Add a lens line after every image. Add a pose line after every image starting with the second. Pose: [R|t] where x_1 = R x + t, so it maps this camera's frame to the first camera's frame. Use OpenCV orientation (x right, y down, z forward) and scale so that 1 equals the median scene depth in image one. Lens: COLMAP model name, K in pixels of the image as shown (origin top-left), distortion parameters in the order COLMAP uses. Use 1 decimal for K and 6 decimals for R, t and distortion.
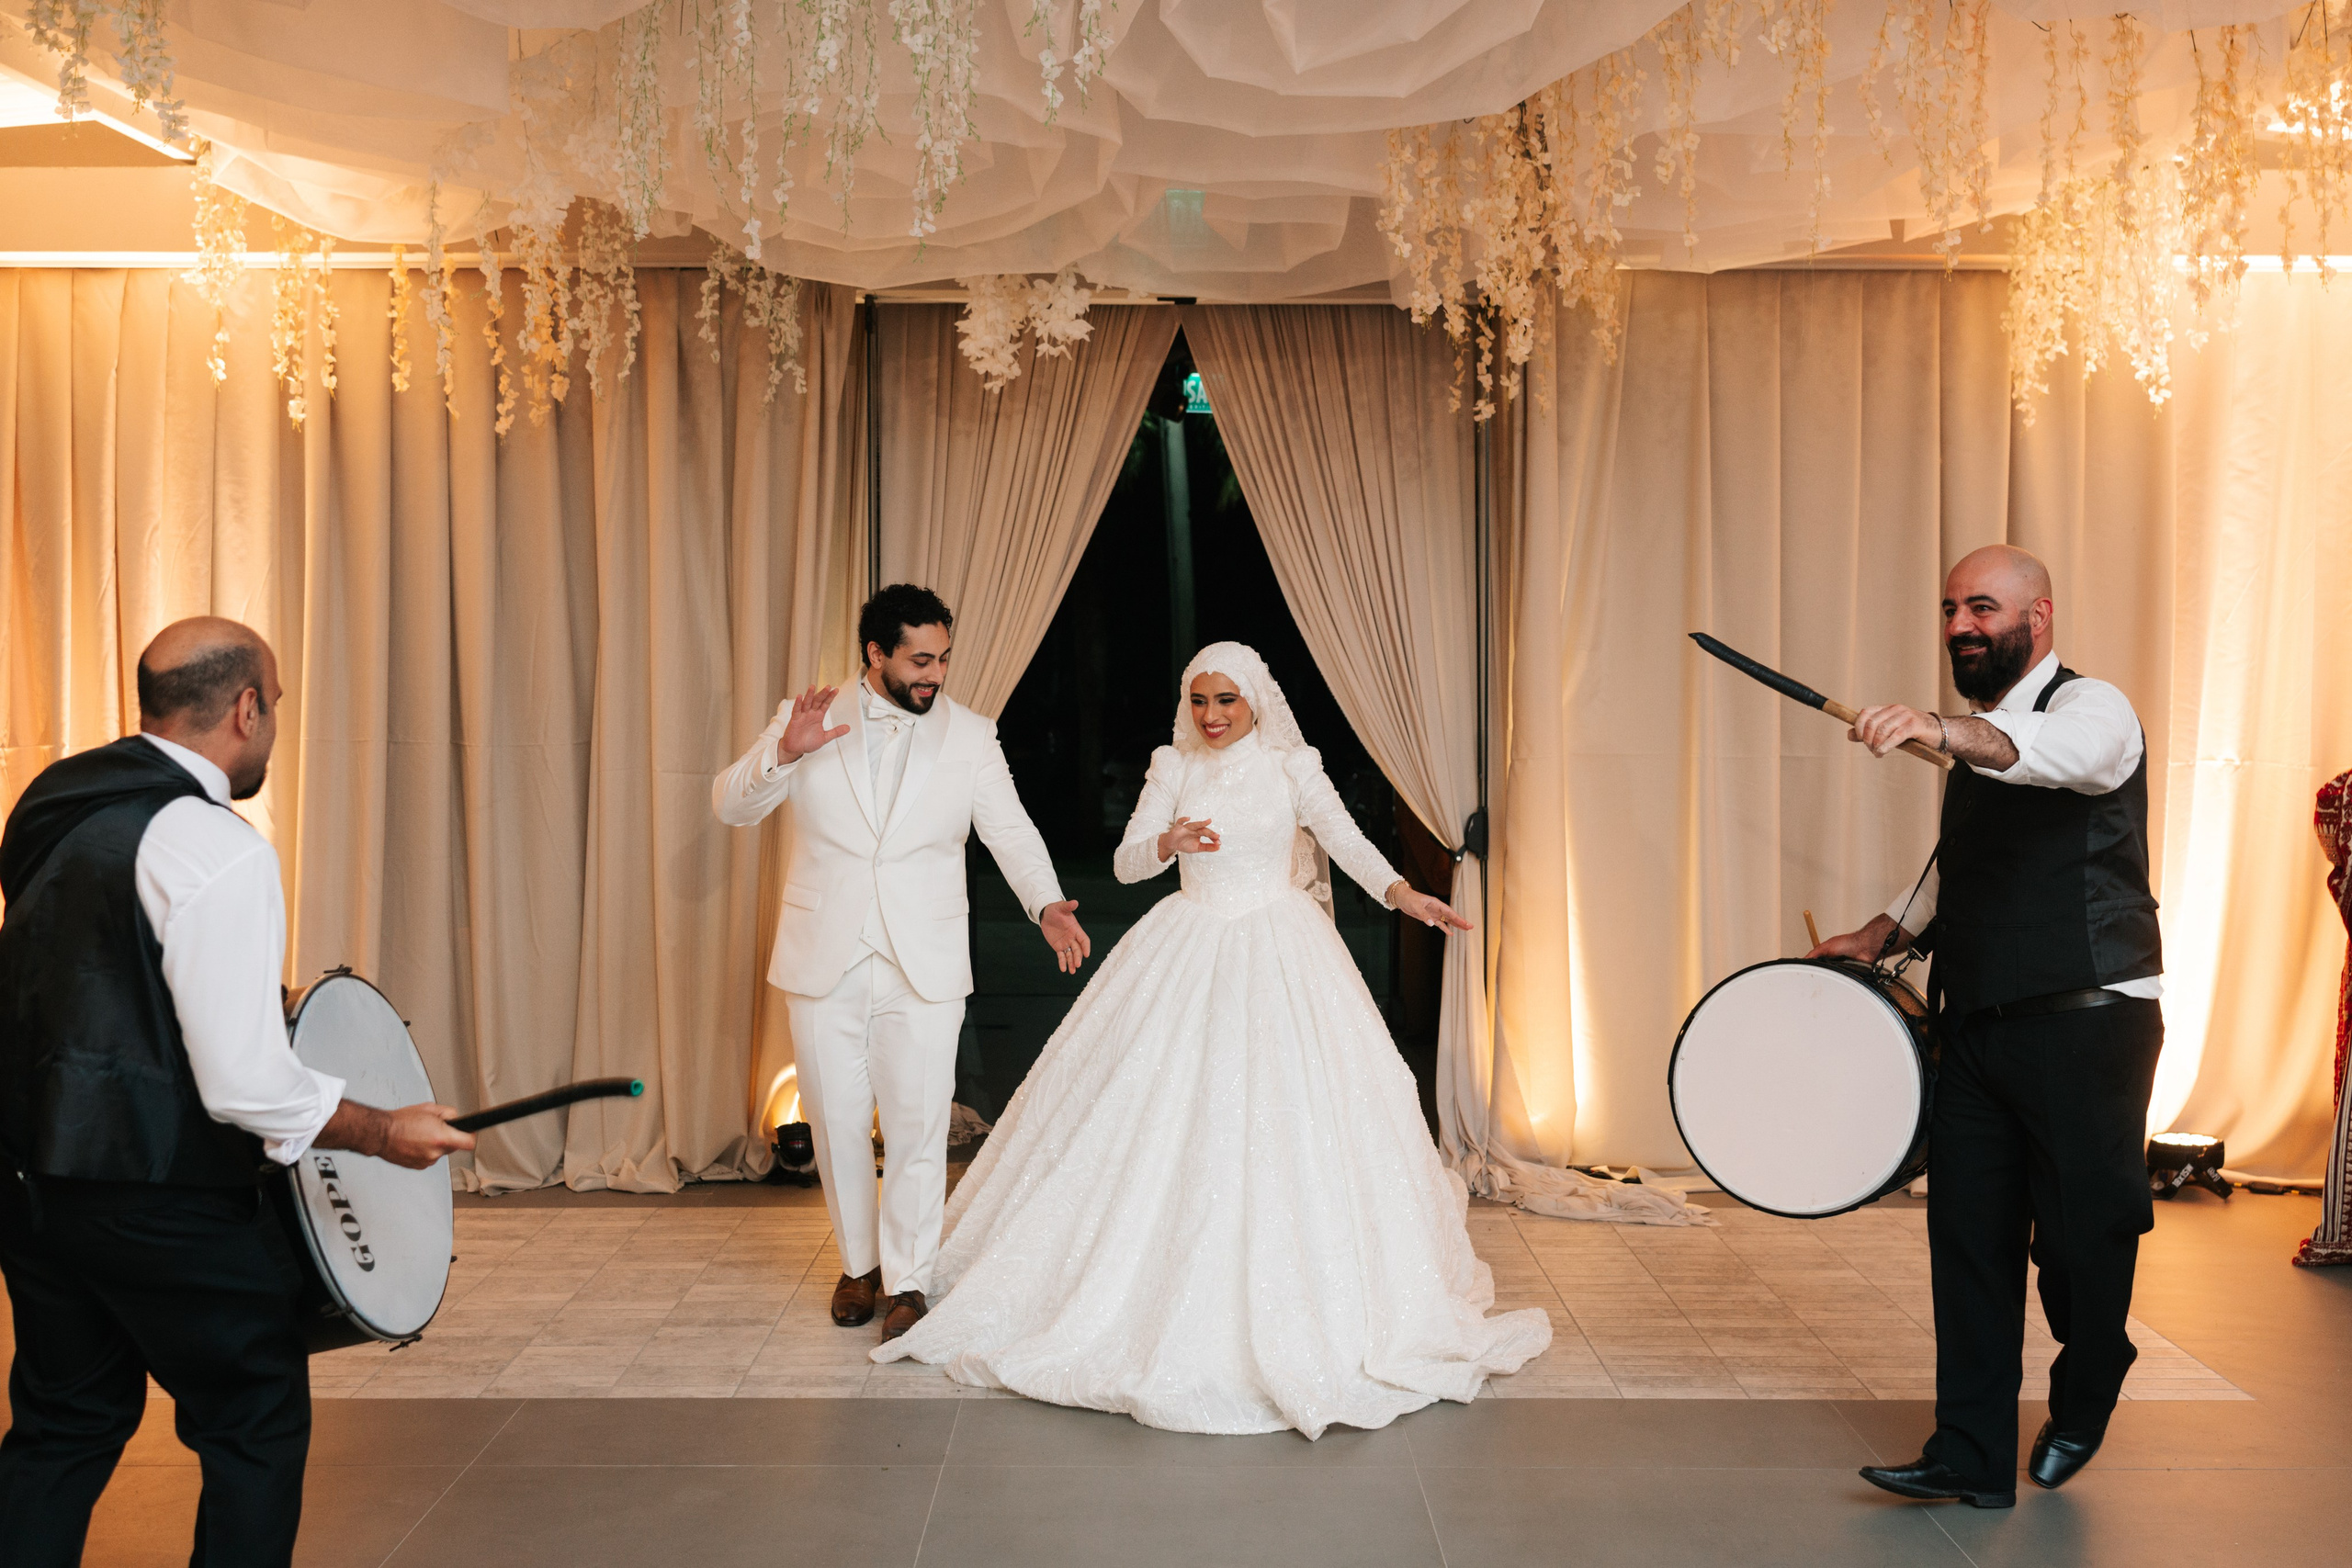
lens RADIAL K [[2448.9, 0, 1179.9], [0, 2448.9, 739.1], [0, 0, 1]] dist [0.012577, -0.027722]
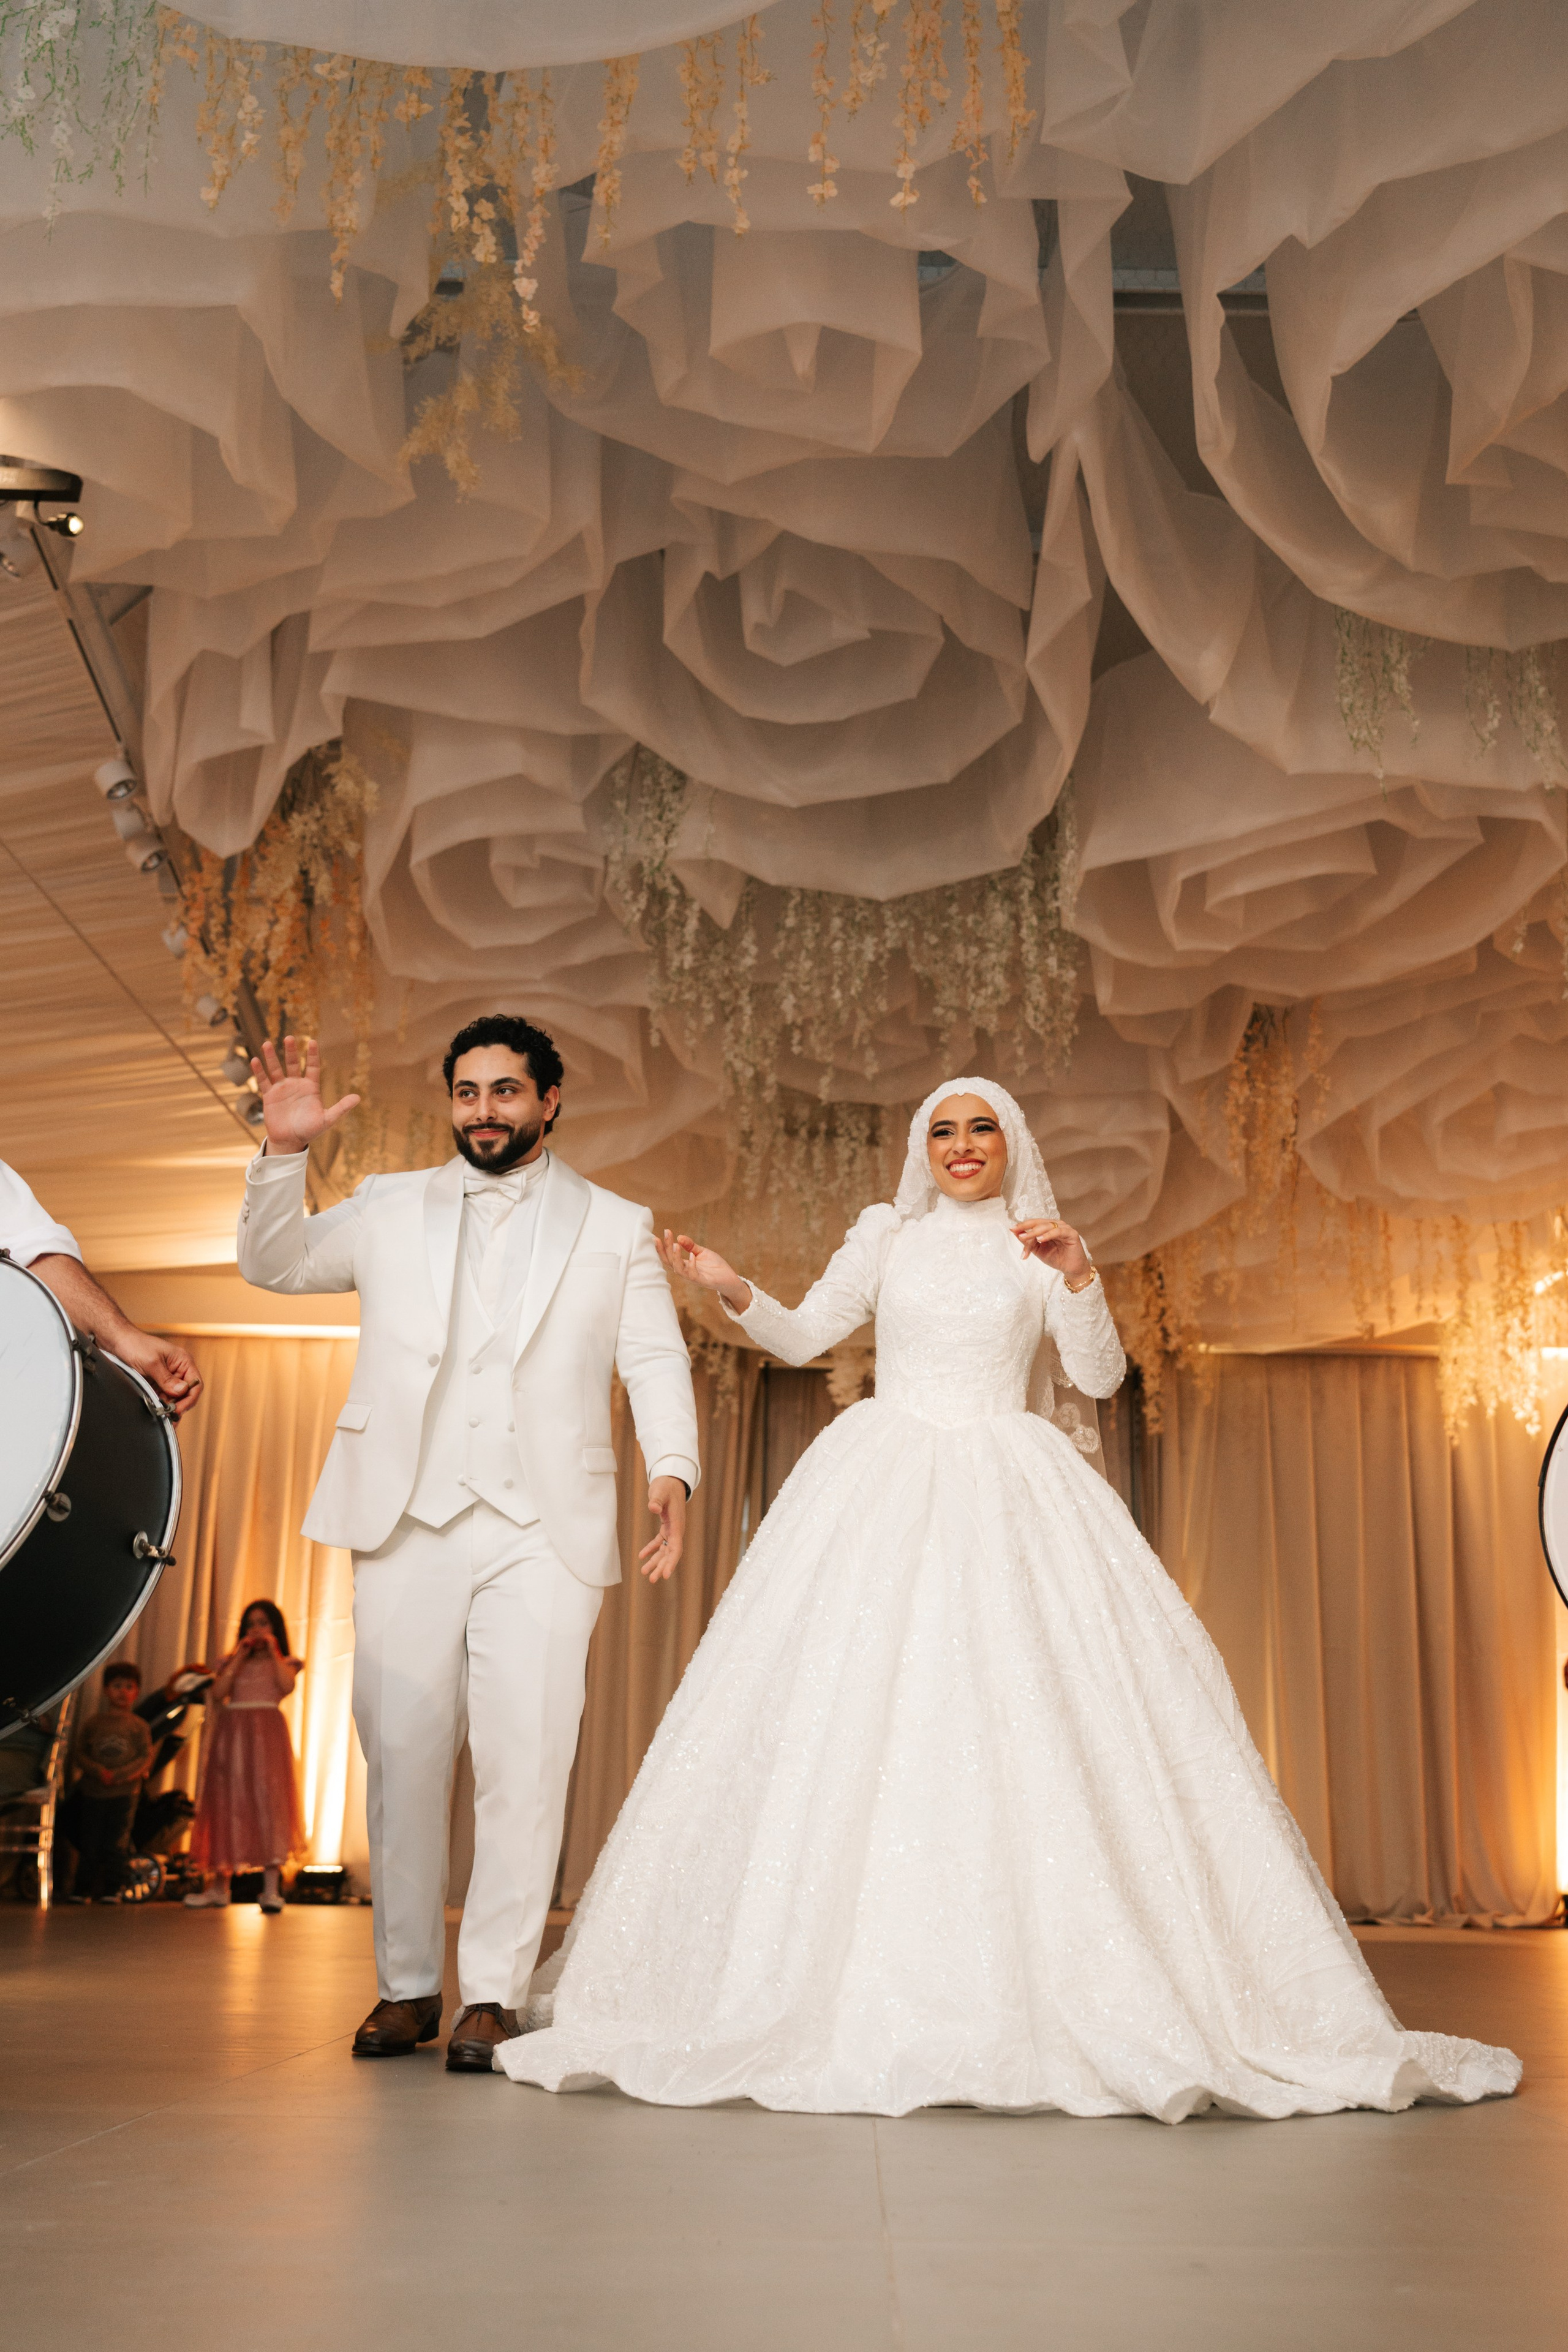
lens RADIAL K [[2449.2, 0, 784.0], [0, 2449.2, 1176.0], [0, 0, 1]] dist [0.012577, -0.027722]
pose [[0.999321, 0.013871, -0.034148, -0.064639], [-0.023009, 0.958554, -0.283981, 0.188973], [0.028793, 0.284574, 0.958222, -0.702956]]
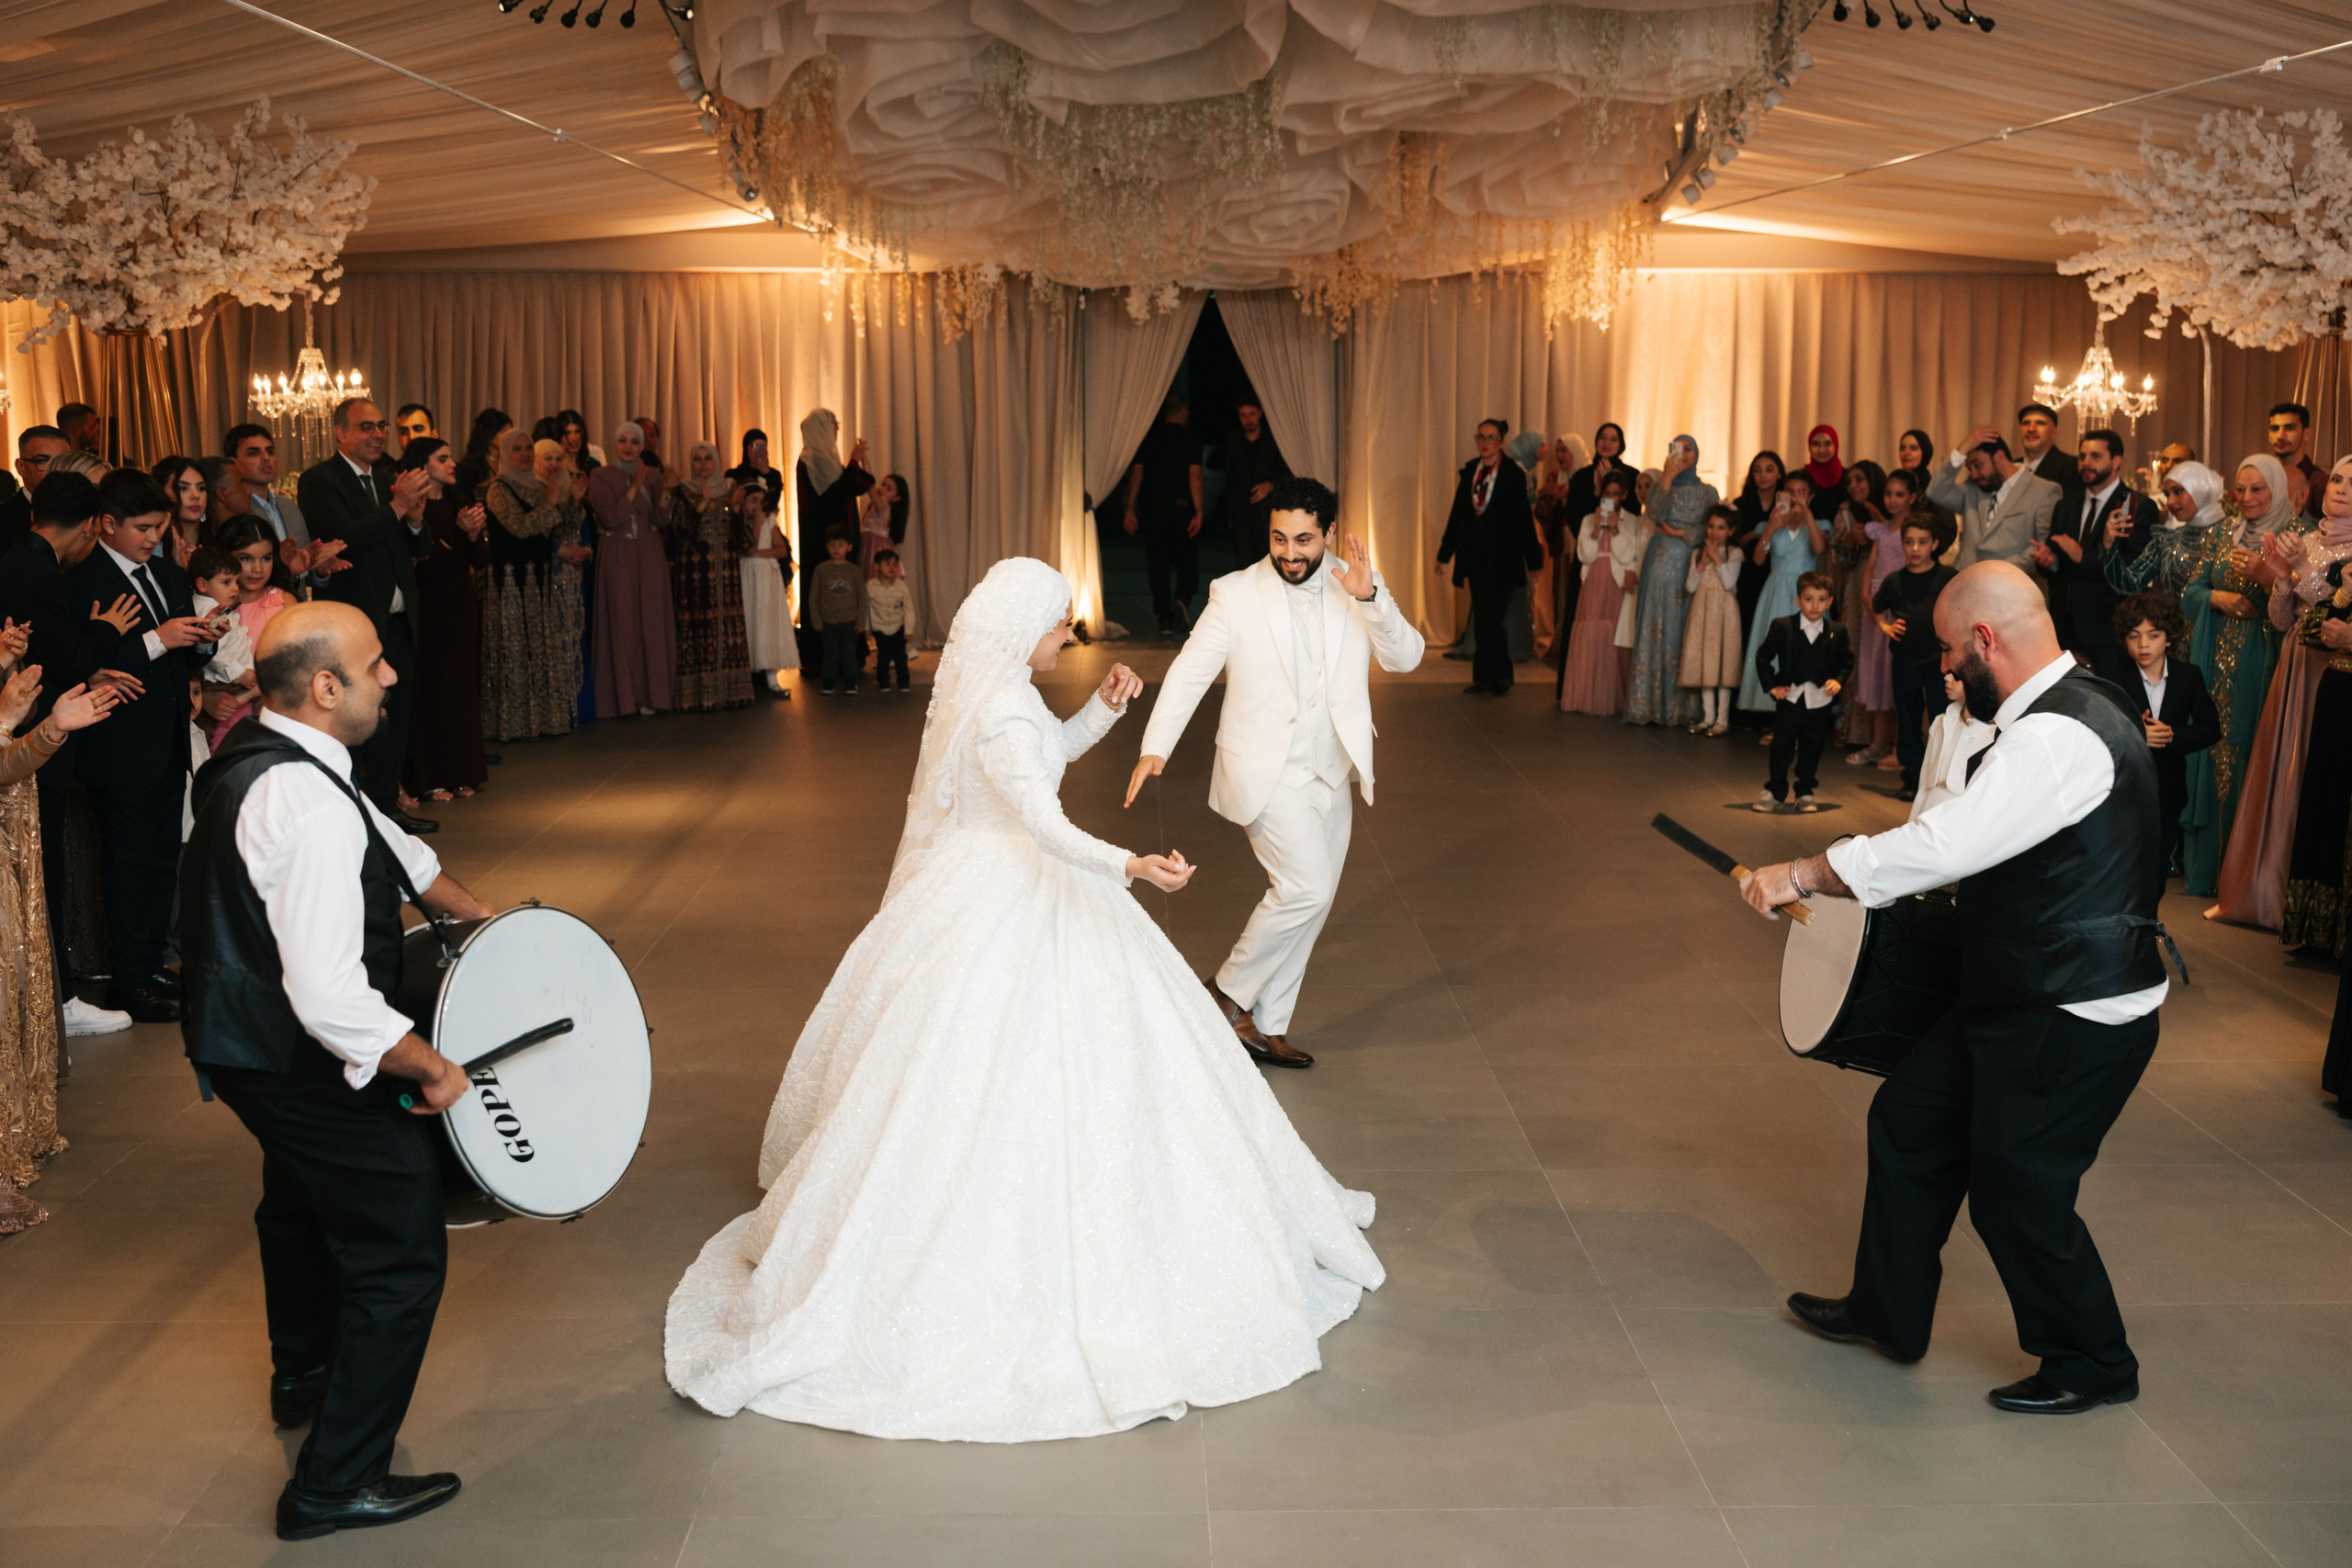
lens RADIAL K [[2292.2, 0, 1108.2], [0, 2292.2, 782.0], [0, 0, 1]] dist [0.003641, 0.000025]
pose [[0.999849, 0.000621, -0.017372, -0.068529], [0.001941, 0.989122, 0.147086, -0.025216], [0.017274, -0.147097, 0.988971, -1.425280]]
